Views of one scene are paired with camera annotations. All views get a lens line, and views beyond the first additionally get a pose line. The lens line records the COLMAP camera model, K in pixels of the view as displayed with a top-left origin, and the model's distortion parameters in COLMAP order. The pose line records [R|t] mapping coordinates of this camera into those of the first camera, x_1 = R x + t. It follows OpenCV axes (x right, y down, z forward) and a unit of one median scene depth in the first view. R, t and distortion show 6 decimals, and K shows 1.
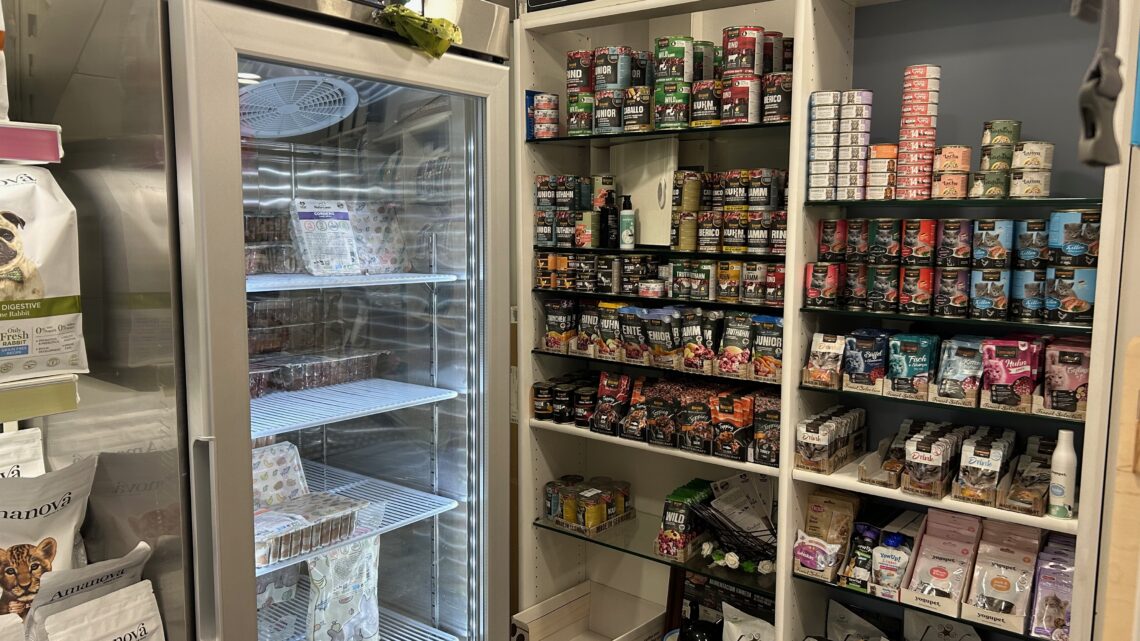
lens RADIAL K [[867.8, 0, 571.3], [0, 867.8, 325.3], [0, 0, 1]] dist [0.029409, -0.014993]
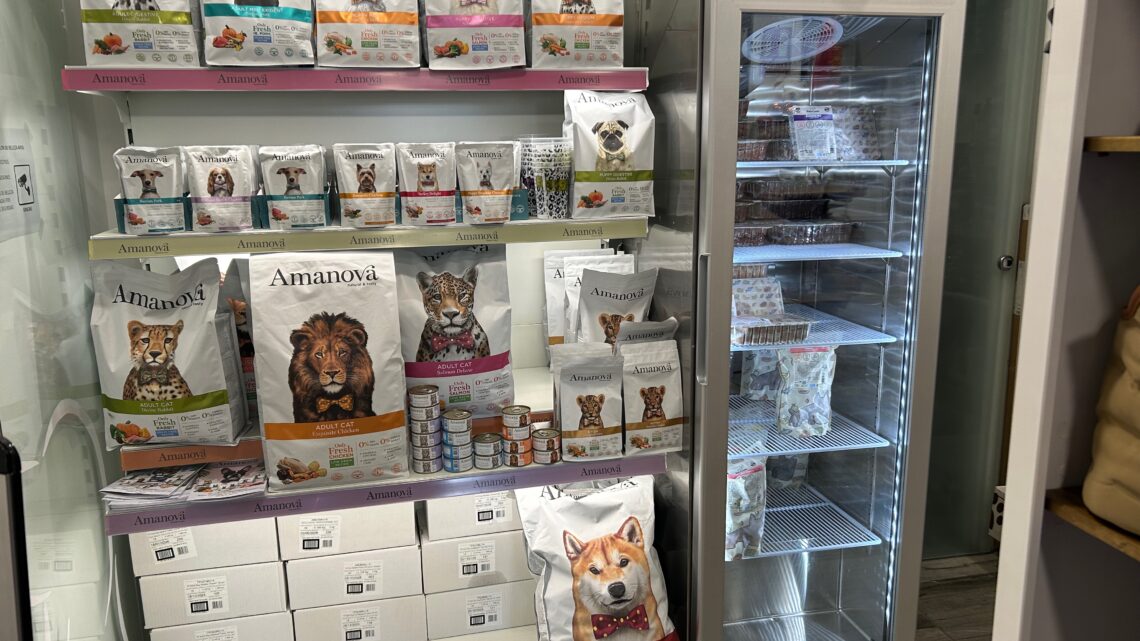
lens RADIAL K [[867.8, 0, 568.3], [0, 867.8, 321.9], [0, 0, 1]] dist [0.029409, -0.014993]
pose [[0.777714, 0.108297, -0.619220, 0.322989], [-0.055685, 0.993045, 0.103737, 0.078636], [0.626147, -0.046196, 0.778335, -0.356345]]
